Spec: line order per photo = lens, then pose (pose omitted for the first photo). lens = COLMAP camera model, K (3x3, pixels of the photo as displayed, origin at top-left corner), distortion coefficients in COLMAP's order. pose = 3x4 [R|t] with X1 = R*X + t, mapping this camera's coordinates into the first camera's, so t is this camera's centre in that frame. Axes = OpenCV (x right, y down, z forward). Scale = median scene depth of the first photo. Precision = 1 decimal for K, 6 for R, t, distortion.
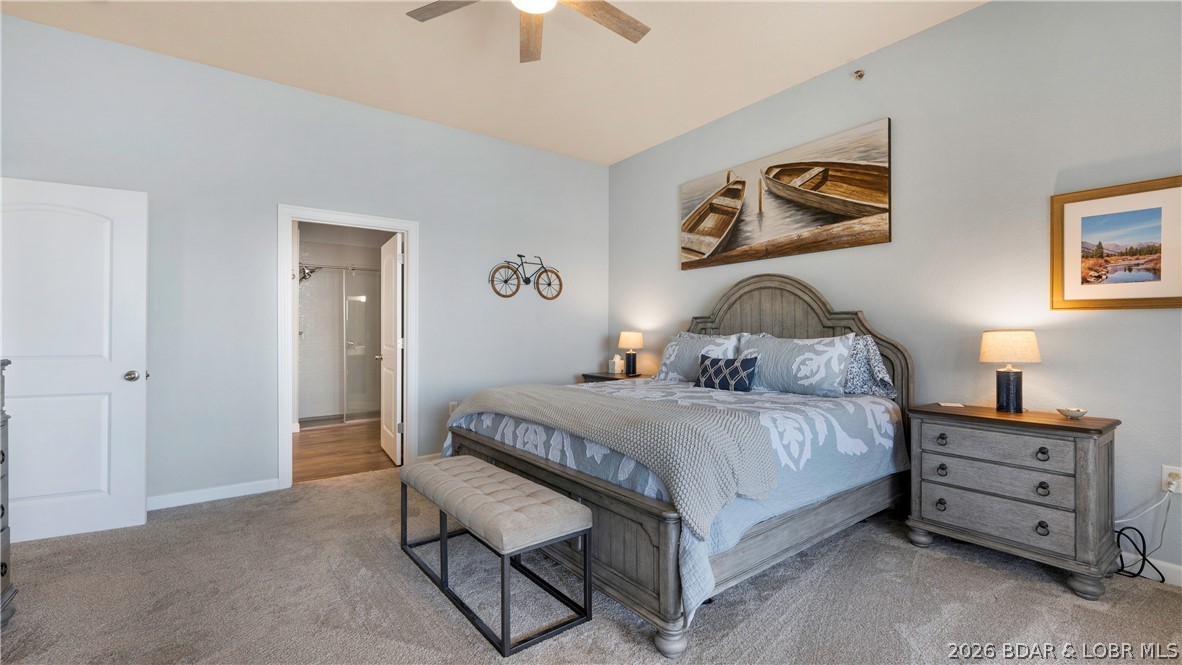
lens RADIAL K [[477.3, 0, 590.4], [0, 477.3, 332.8], [0, 0, 1]] dist [-0.009090, -0.000486]
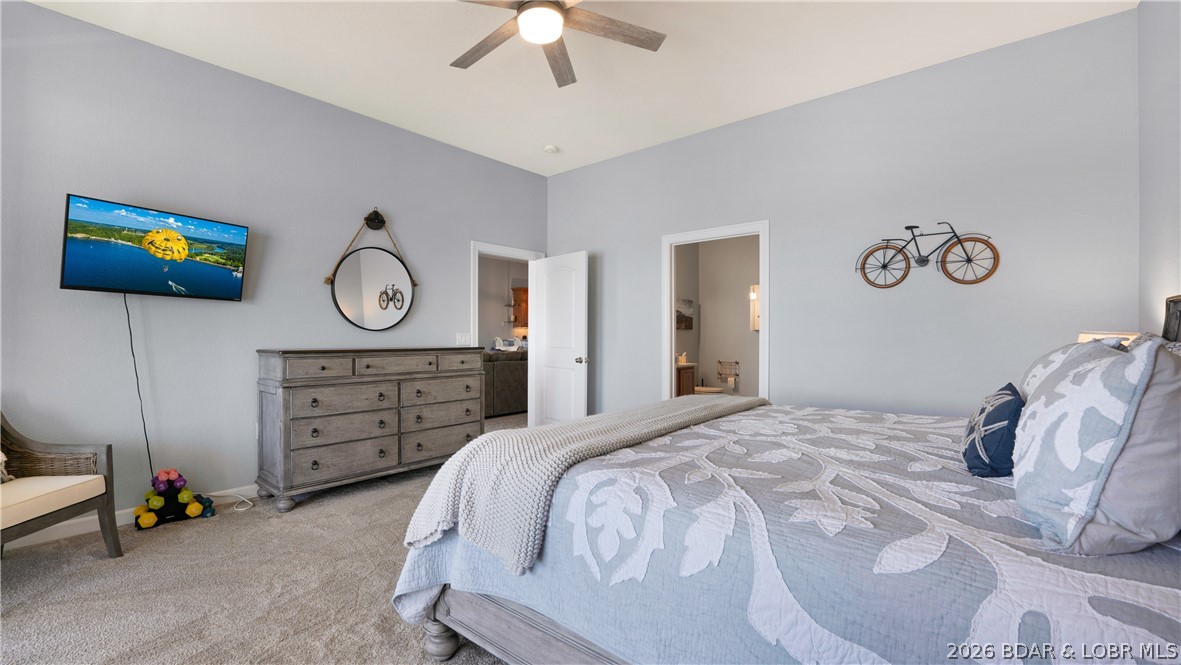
lens RADIAL K [[476.9, 0, 592.0], [0, 476.9, 333.0], [0, 0, 1]] dist [-0.009090, -0.000486]
pose [[0.274167, -0.001536, -0.961681, 0.702227], [-0.001653, 0.999996, -0.002068, -0.002169], [0.961681, 0.002157, 0.274164, 0.602019]]
